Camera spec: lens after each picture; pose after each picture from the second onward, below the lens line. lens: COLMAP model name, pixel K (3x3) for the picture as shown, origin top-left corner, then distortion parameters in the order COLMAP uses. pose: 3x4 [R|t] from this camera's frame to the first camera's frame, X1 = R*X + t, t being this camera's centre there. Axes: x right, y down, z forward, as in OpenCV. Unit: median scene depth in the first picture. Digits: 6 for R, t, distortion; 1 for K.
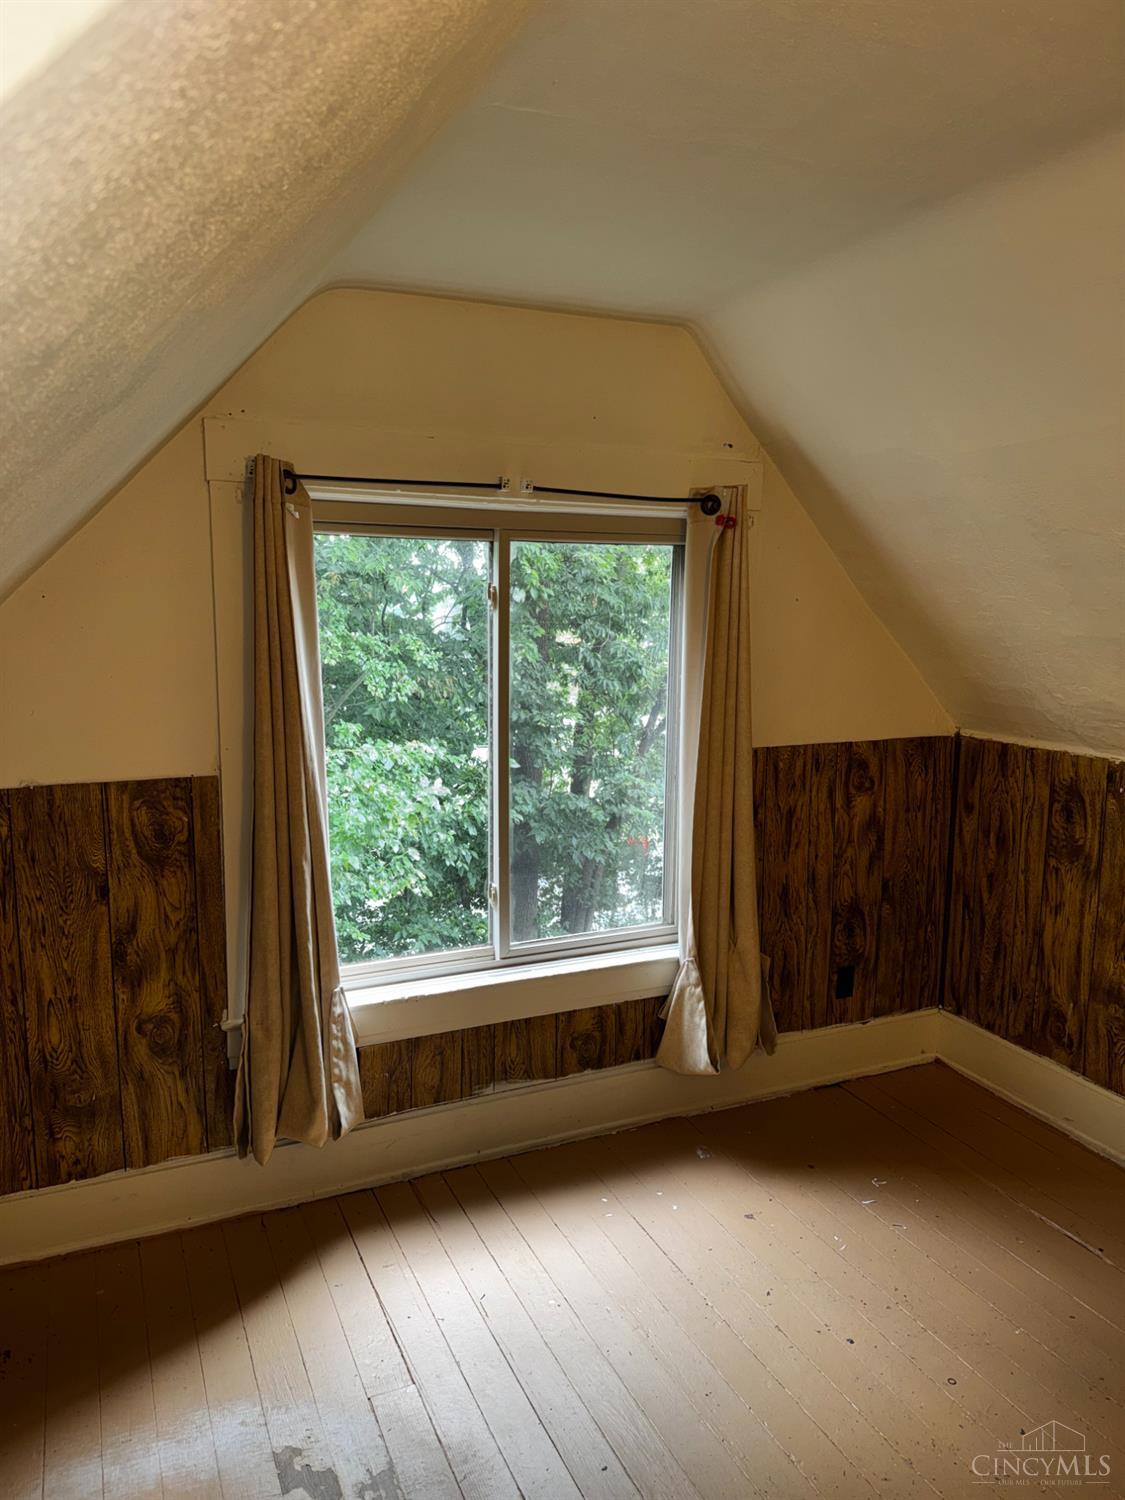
lens RADIAL K [[1049.6, 0, 570.1], [0, 1049.6, 752.4], [0, 0, 1]] dist [0.107821, -0.176732]
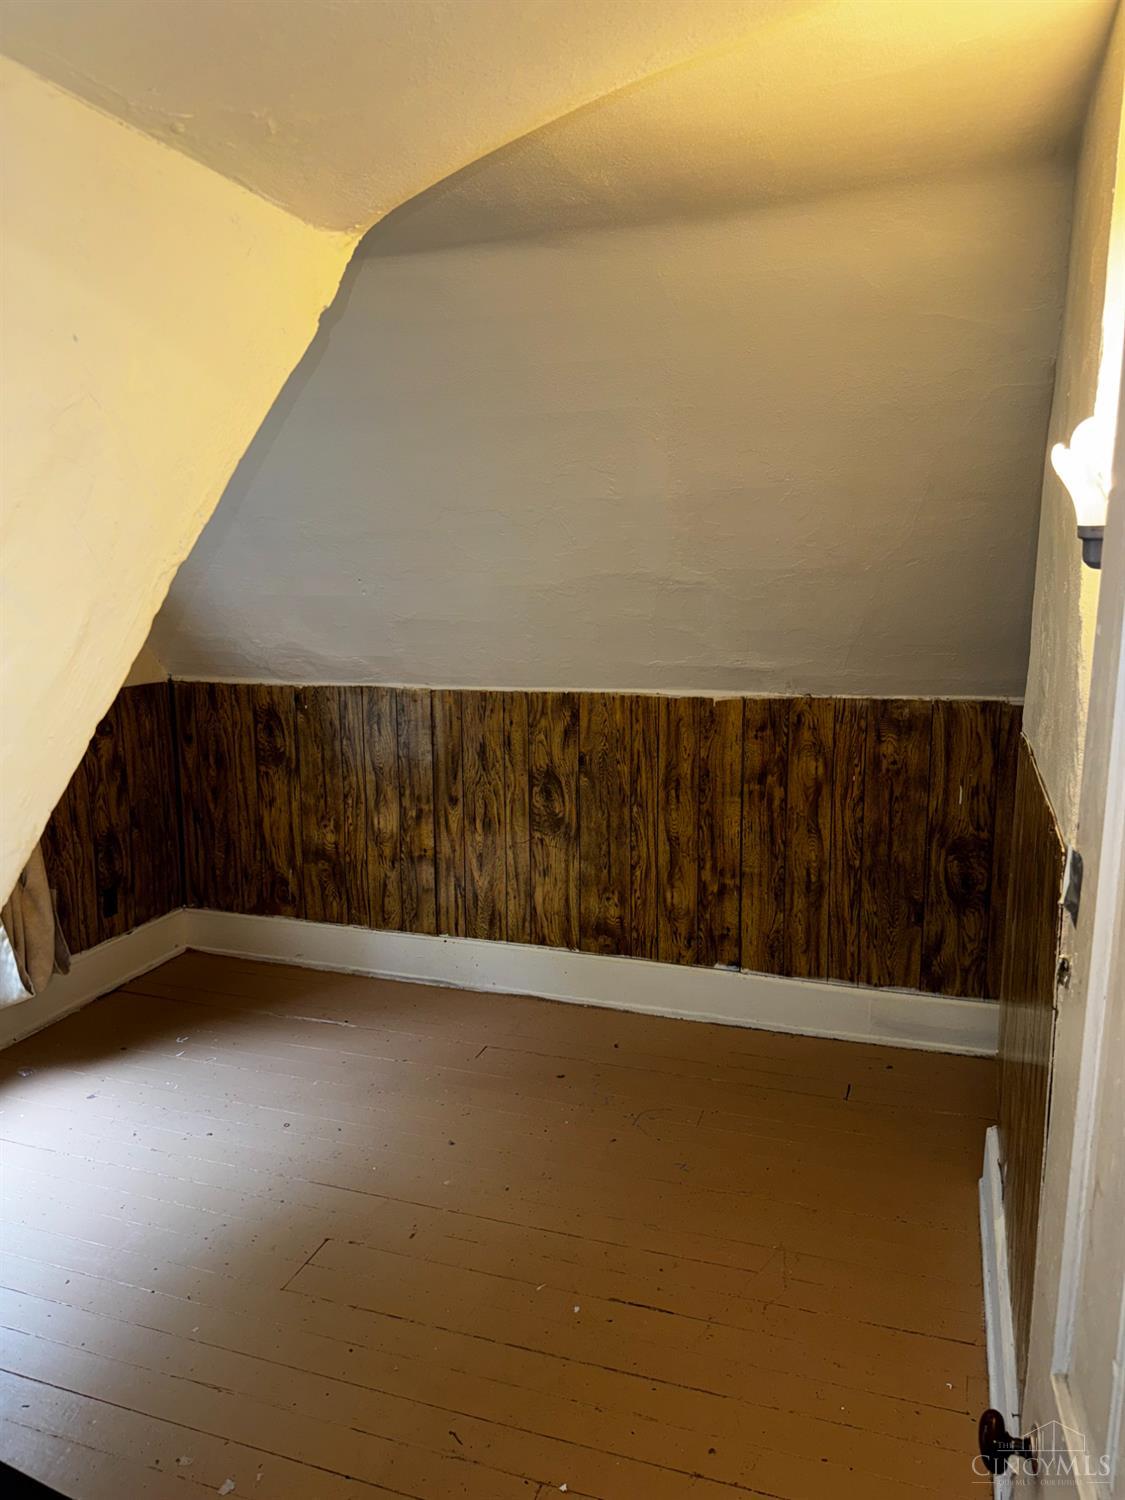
lens RADIAL K [[1049.6, 0, 570.1], [0, 1049.6, 752.4], [0, 0, 1]] dist [0.107821, -0.176732]
pose [[0.676076, -0.138679, 0.723664, -0.227521], [0.114783, 0.989961, 0.082476, 0.018307], [-0.727836, 0.027304, 0.685207, -0.168732]]
